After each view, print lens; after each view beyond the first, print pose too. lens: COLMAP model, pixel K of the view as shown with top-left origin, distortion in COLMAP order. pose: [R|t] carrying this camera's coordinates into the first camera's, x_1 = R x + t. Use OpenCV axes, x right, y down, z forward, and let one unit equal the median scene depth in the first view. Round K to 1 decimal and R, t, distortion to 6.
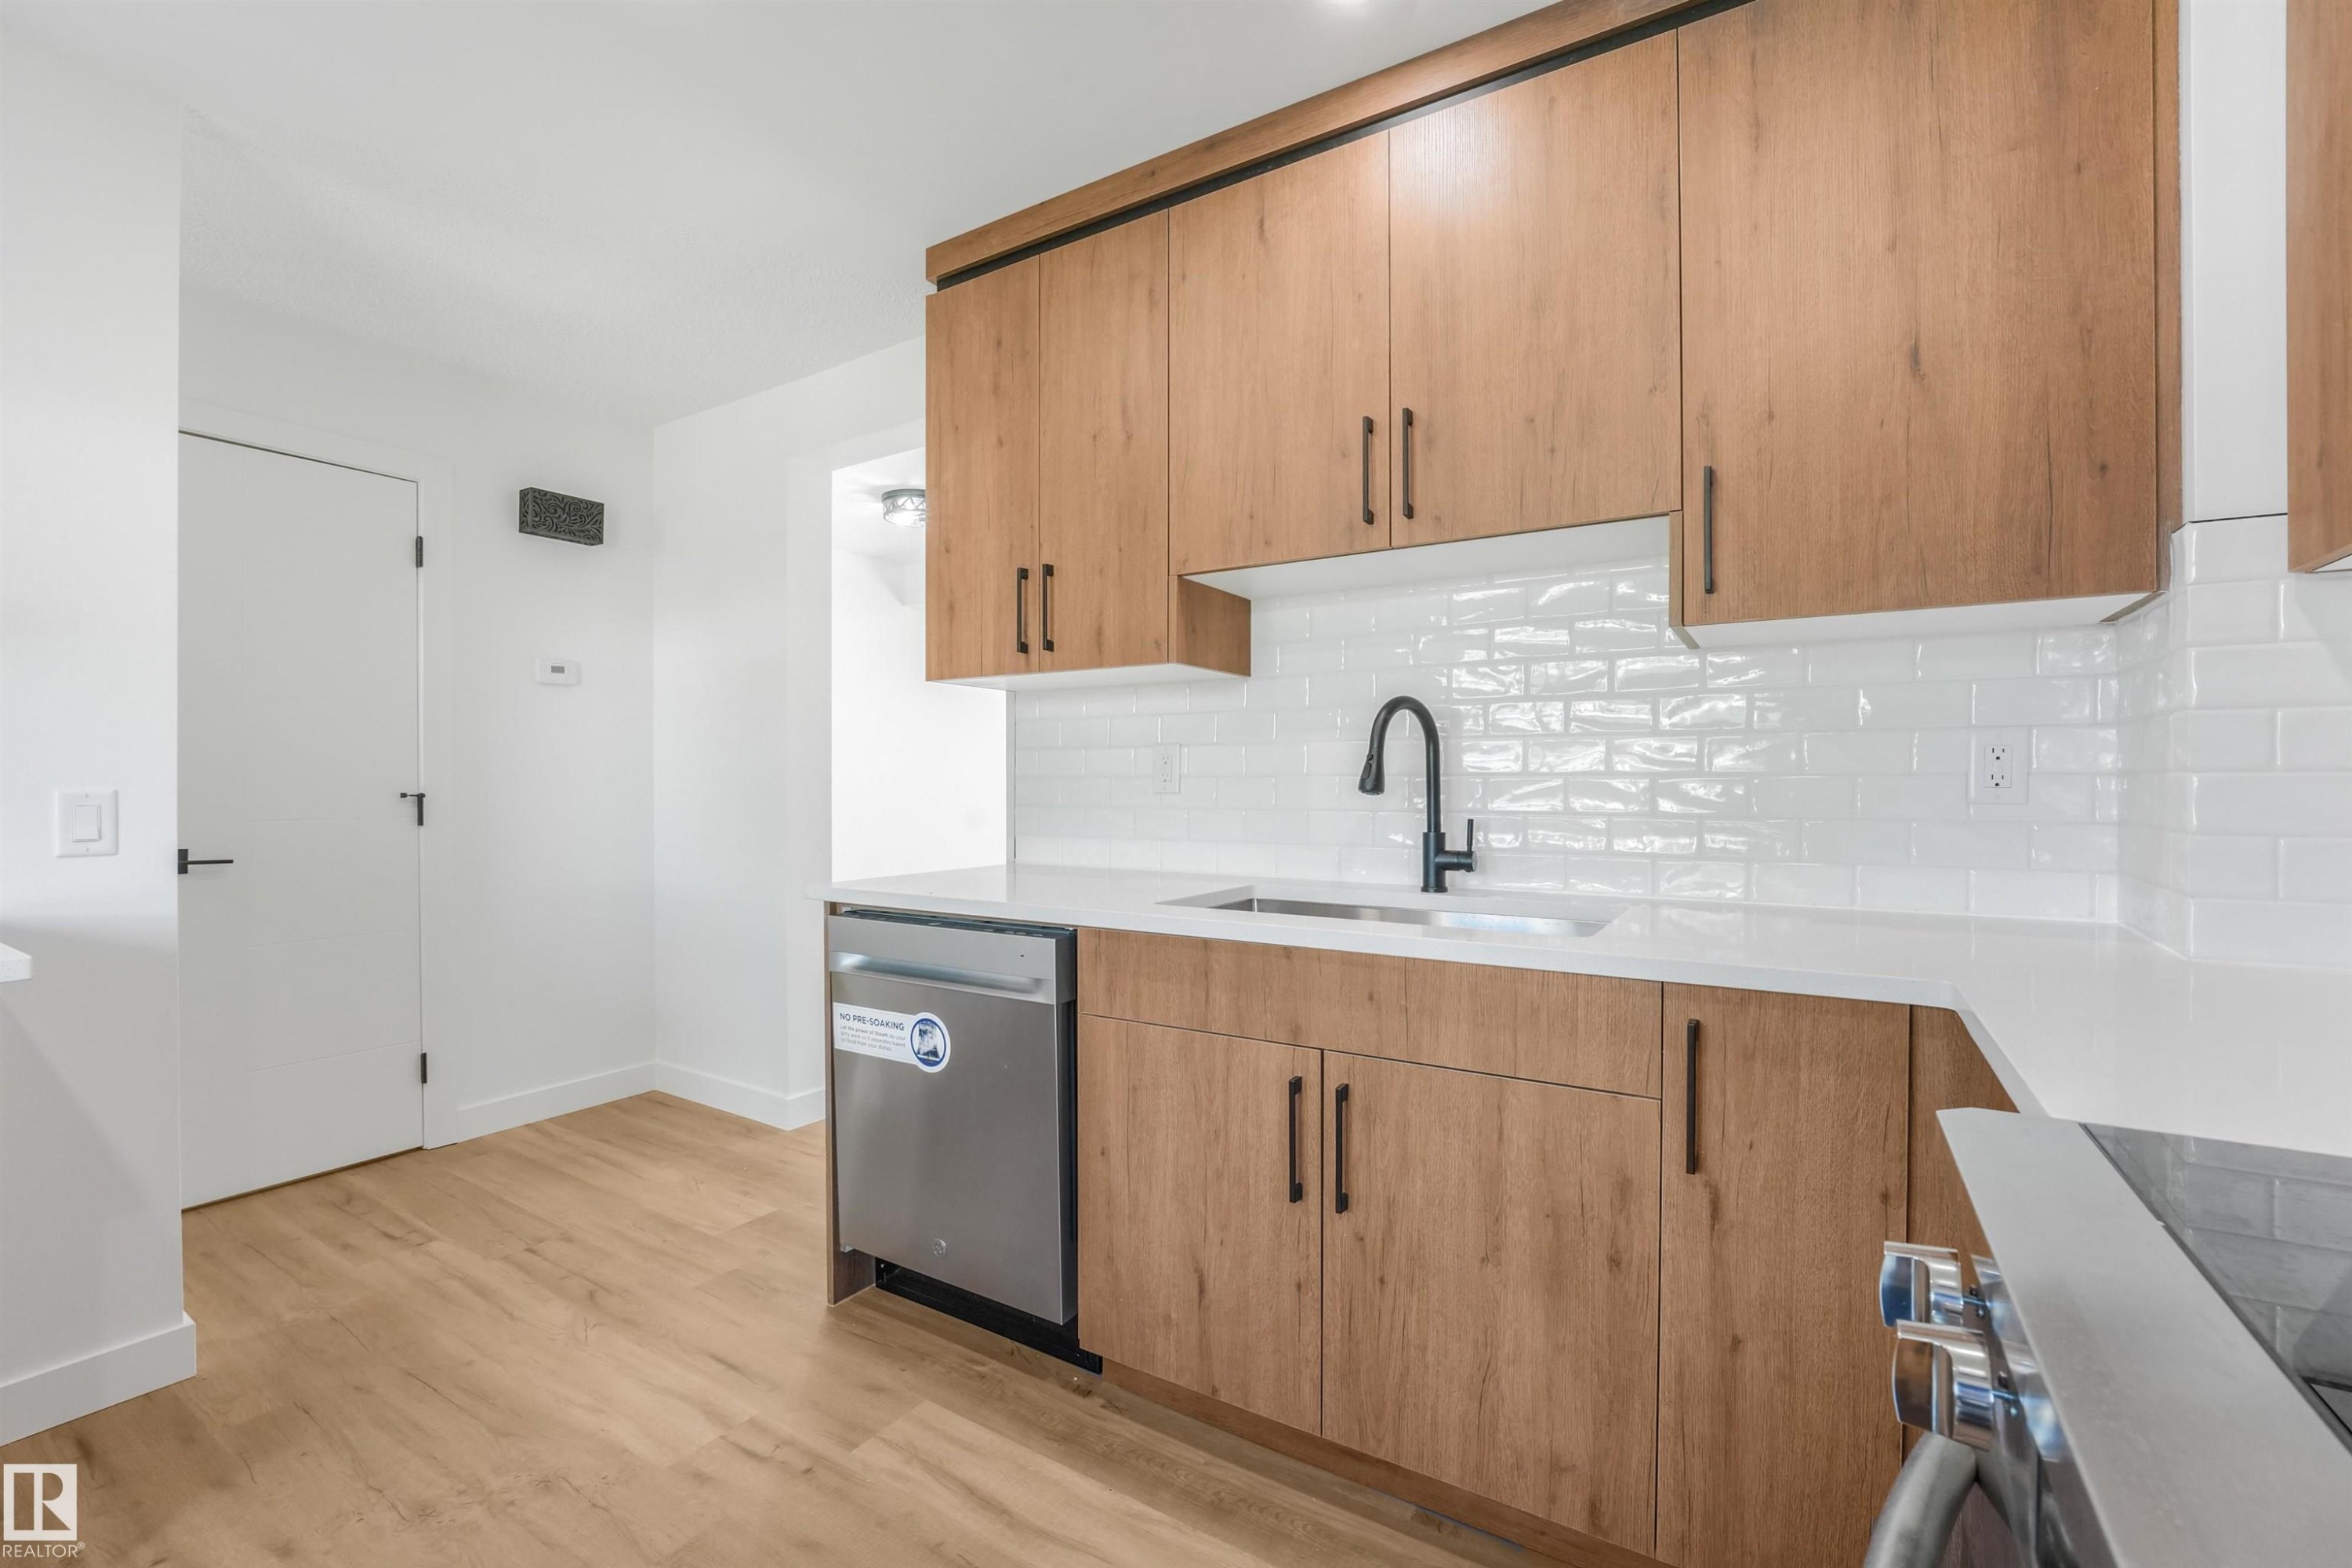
lens RADIAL K [[960.9, 0, 1164.4], [0, 960.9, 778.1], [0, 0, 1]] dist [-0.010686, 0.004213]
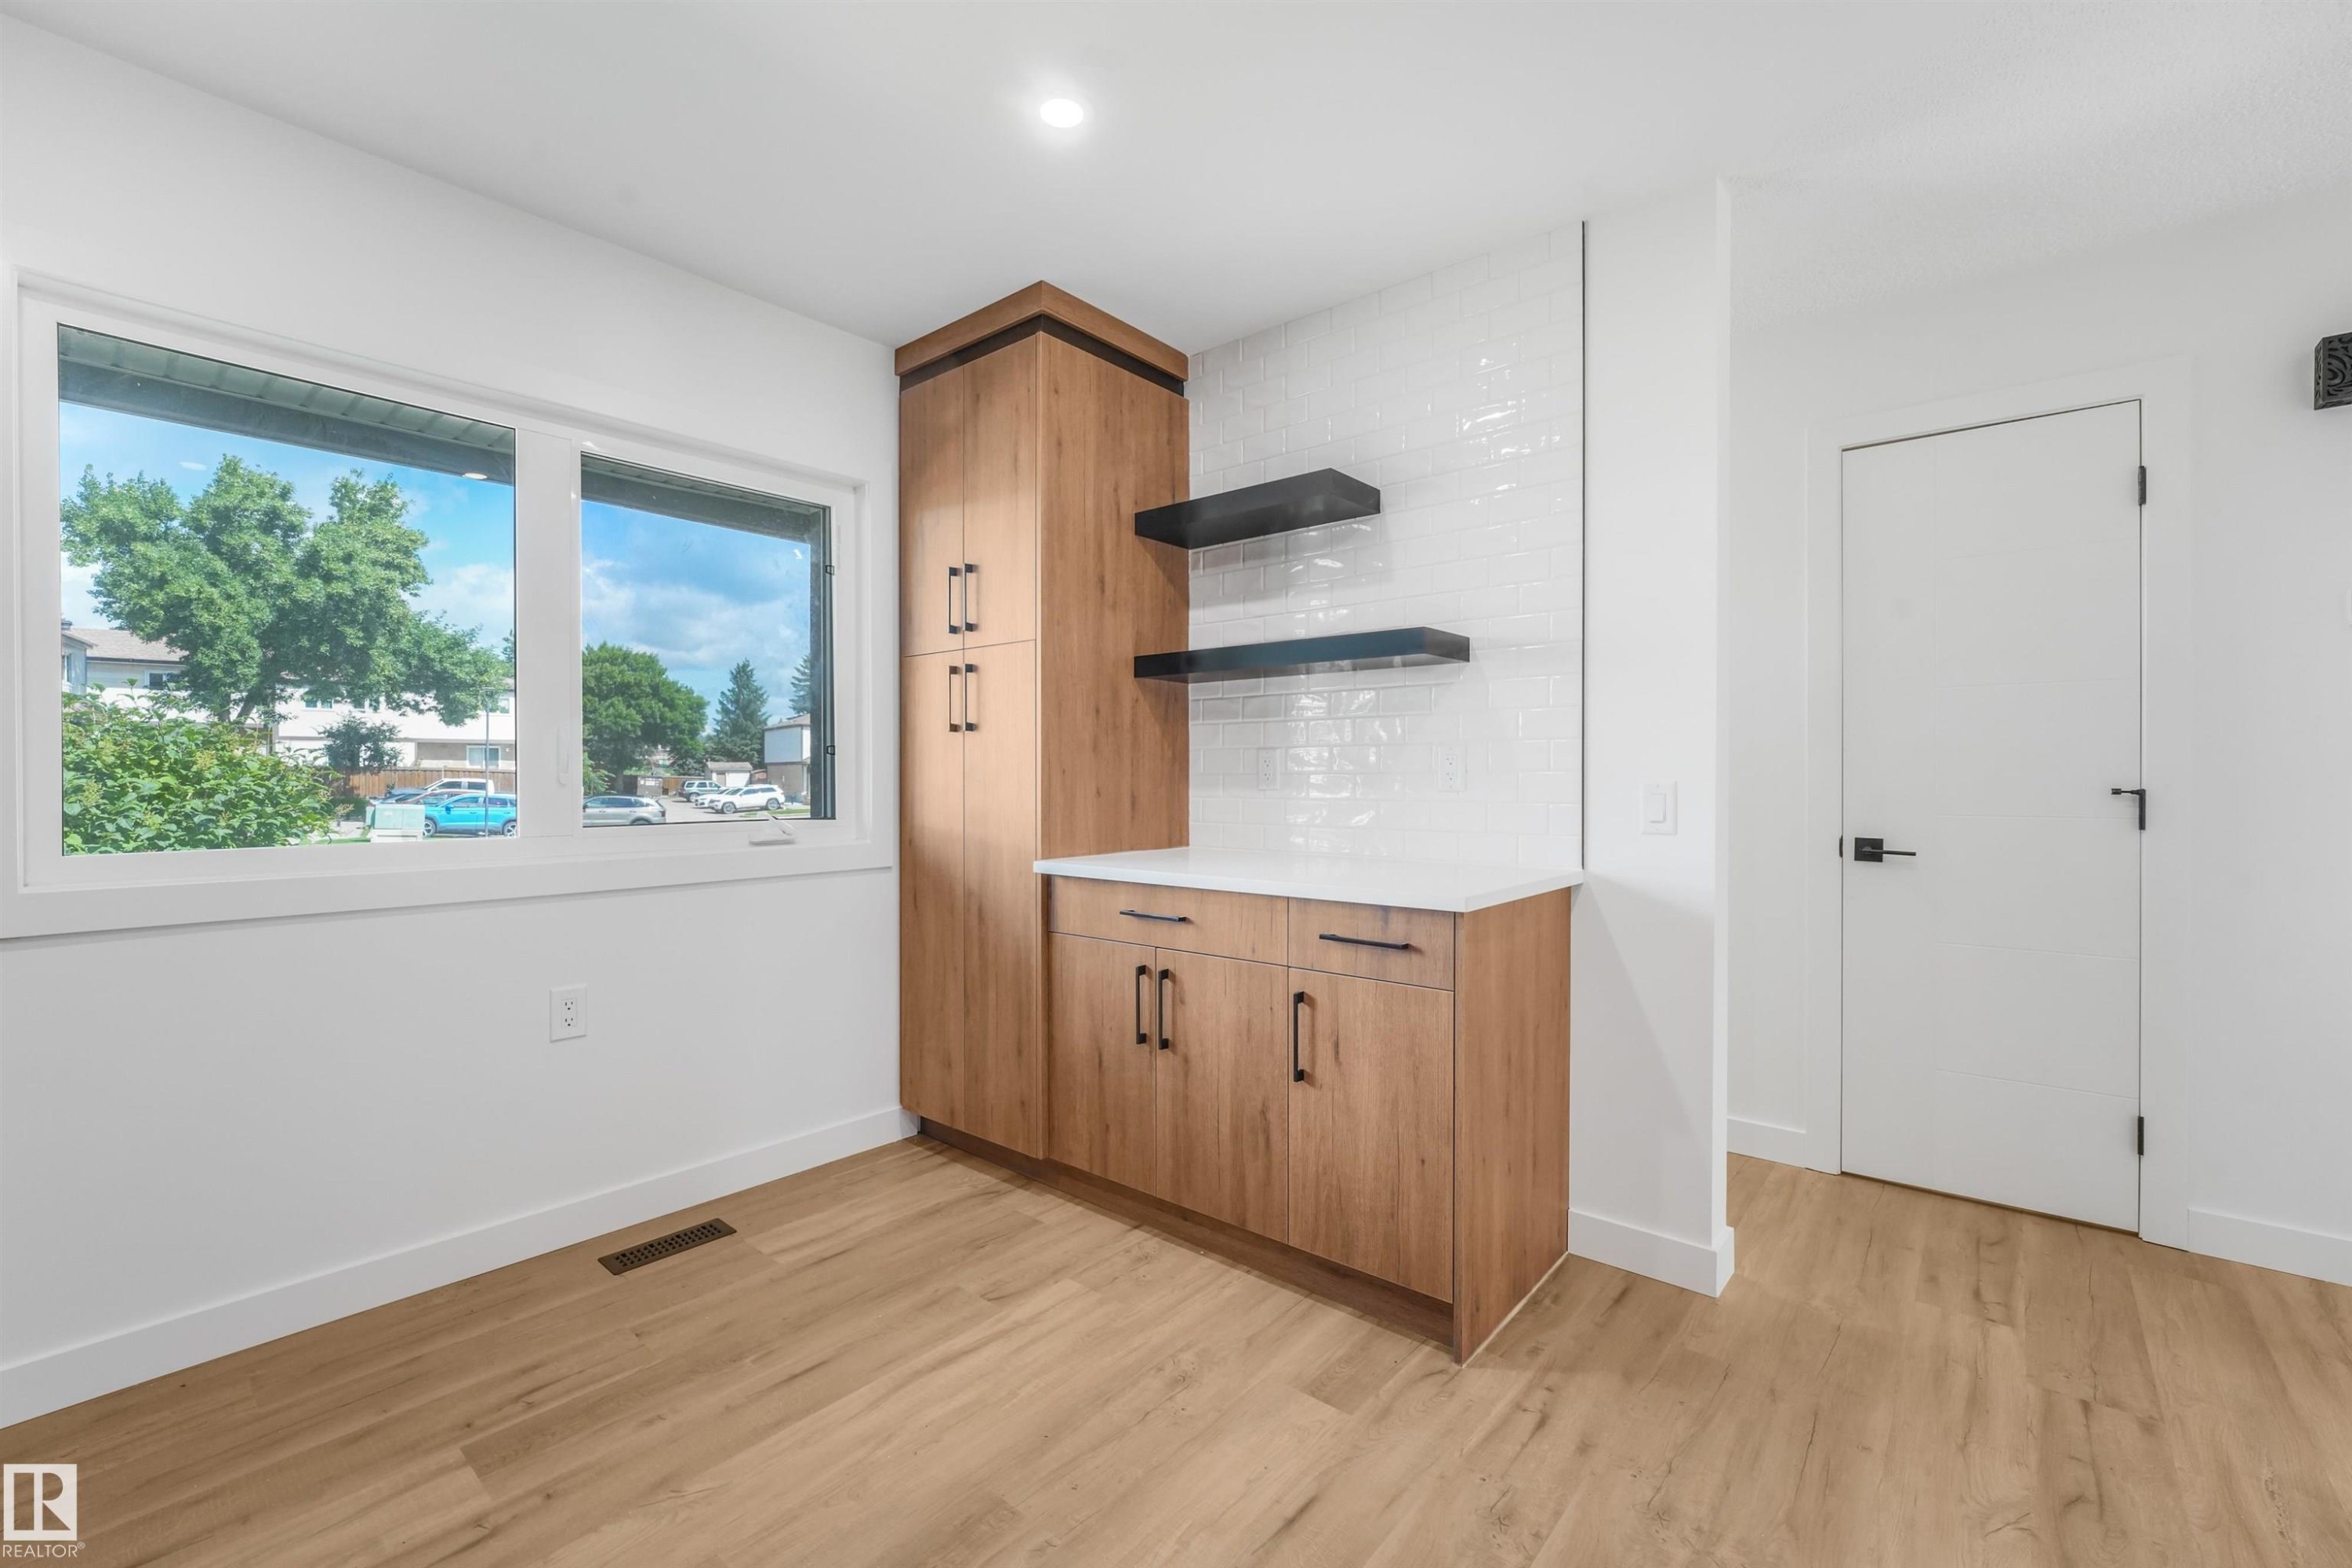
lens RADIAL K [[1020.1, 0, 1174.3], [0, 1020.1, 775.6], [0, 0, 1]] dist [0.000664, 0.000234]
pose [[-0.114024, -0.001999, -0.993476, 0.238944], [0.004306, 0.999988, -0.002507, 0.004485], [0.993469, -0.004564, -0.114014, 0.449822]]
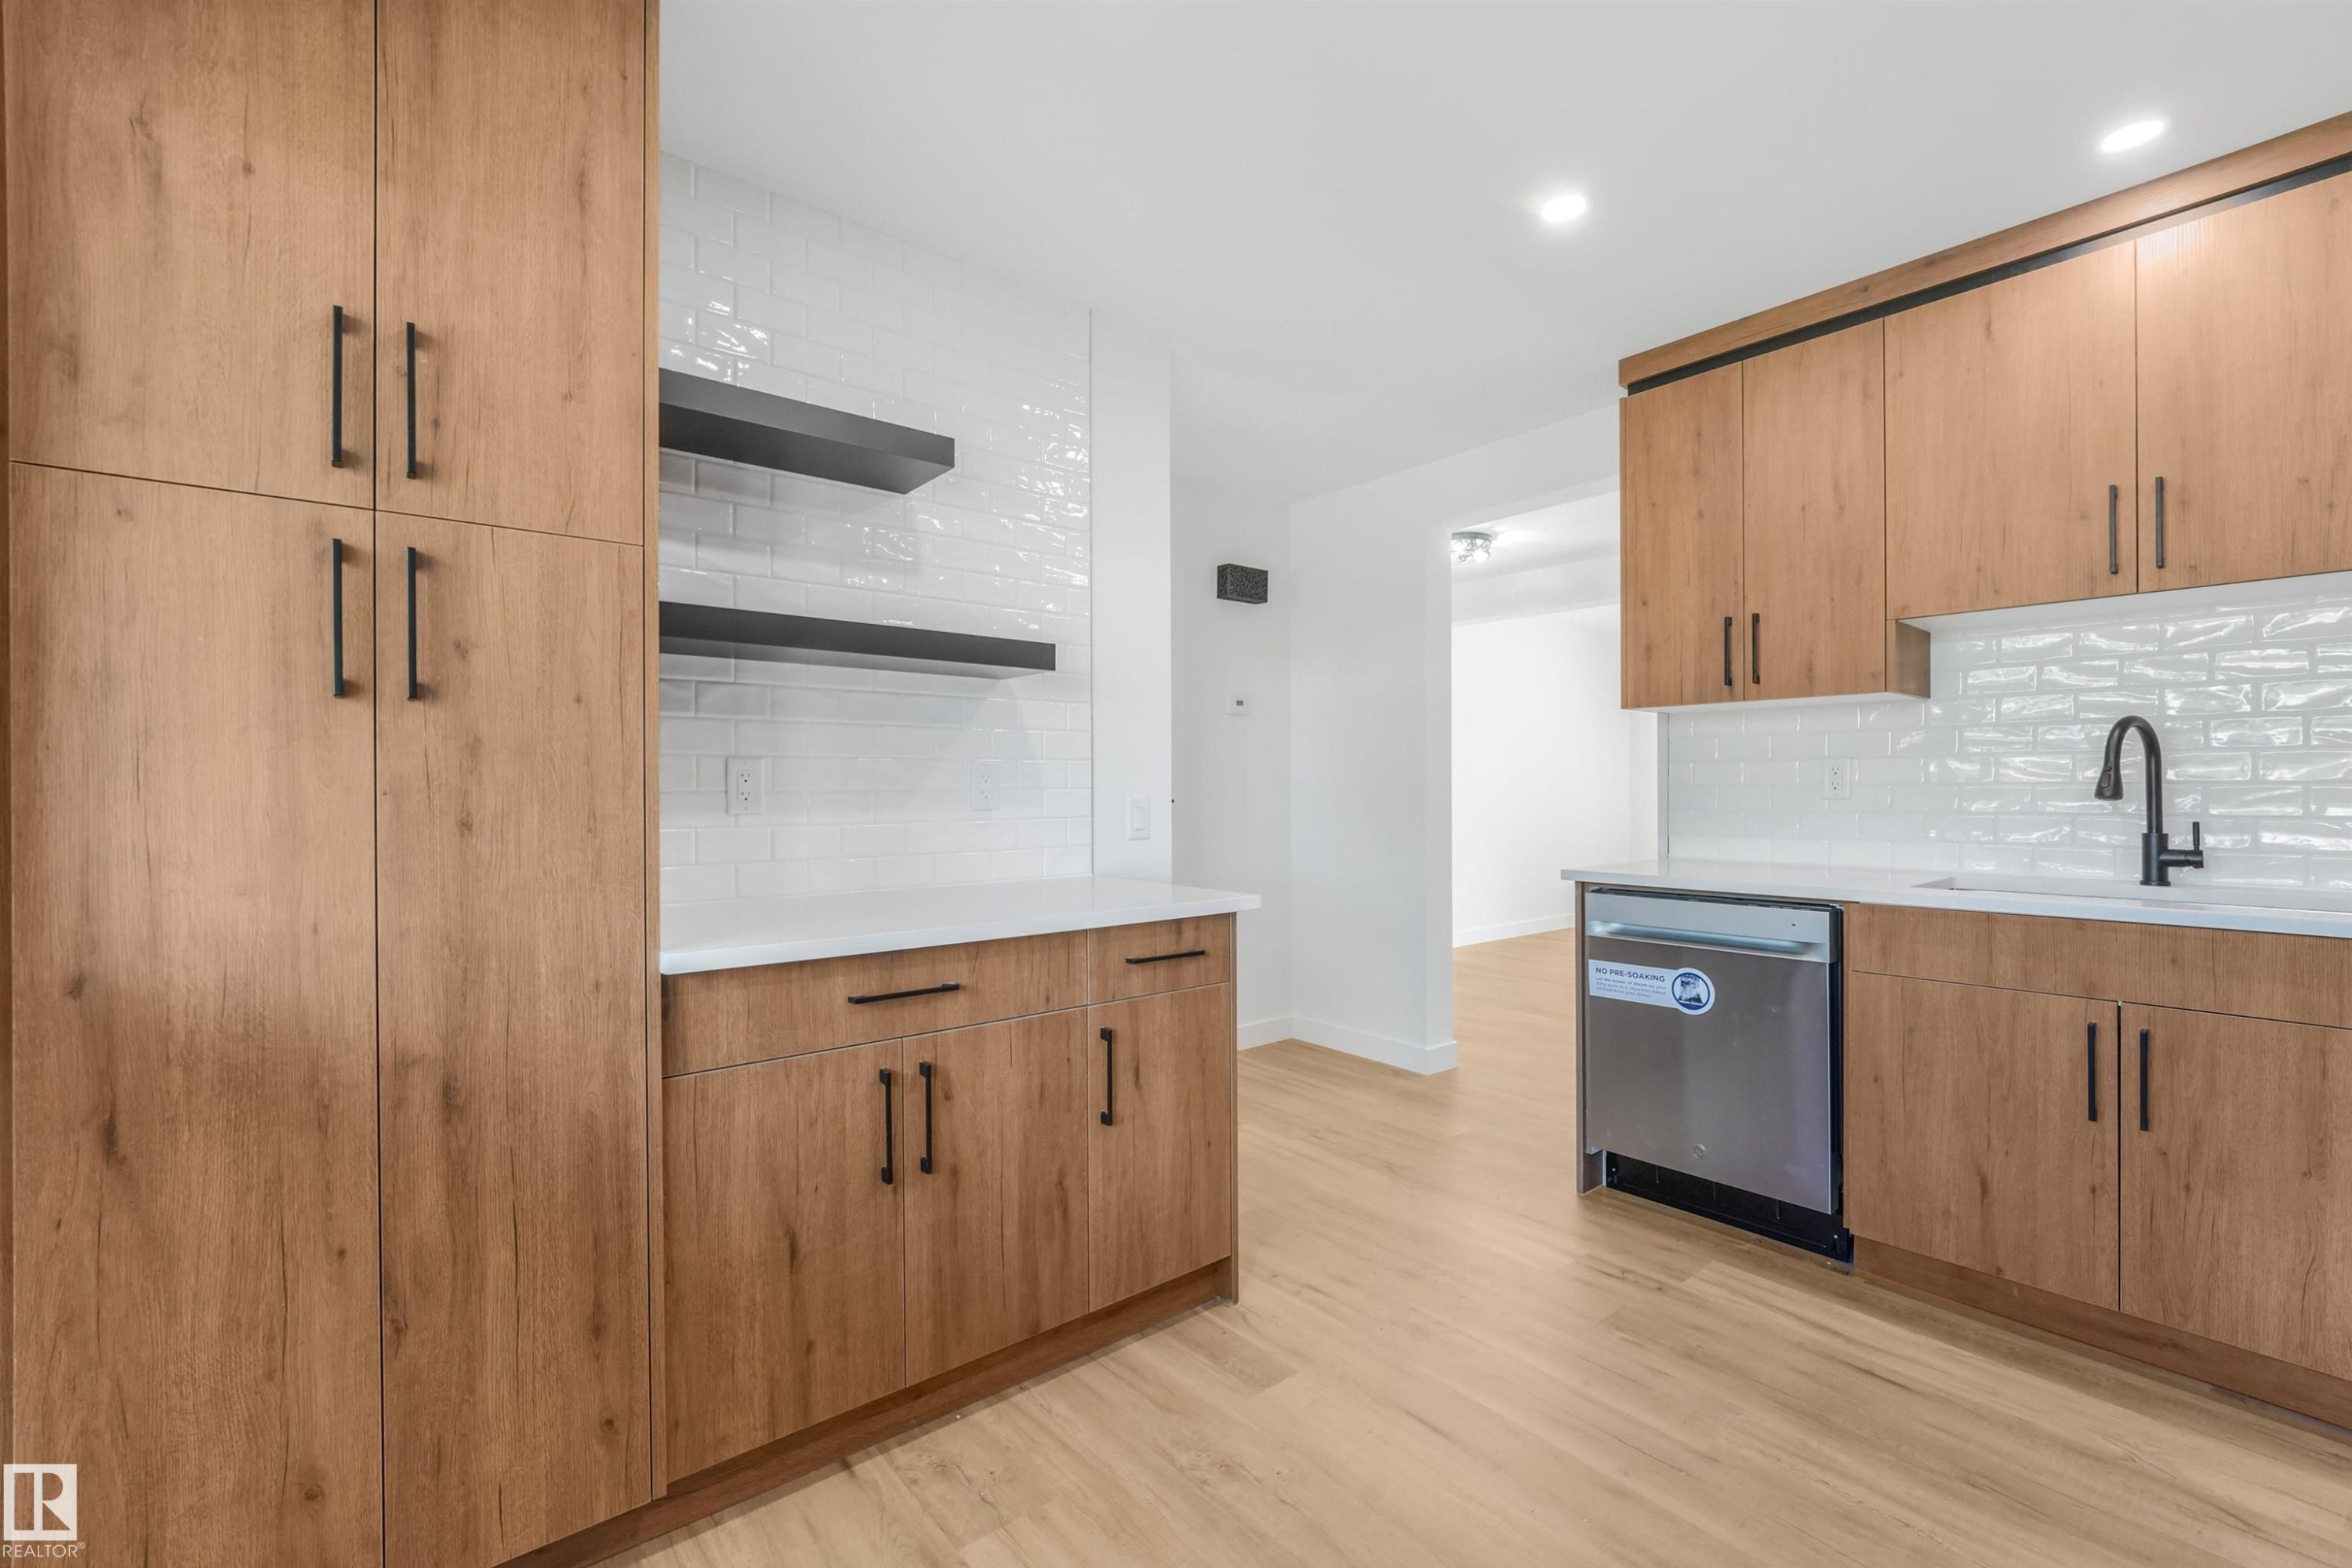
lens RADIAL K [[1002.9, 0, 1181.7], [0, 1002.9, 783.5], [0, 0, 1]] dist [-0.000516, 0.000717]
pose [[0.961850, -0.004541, -0.273538, -0.510700], [0.004631, 0.999989, -0.000315, -0.007911], [0.273537, -0.000964, 0.961861, -0.470229]]
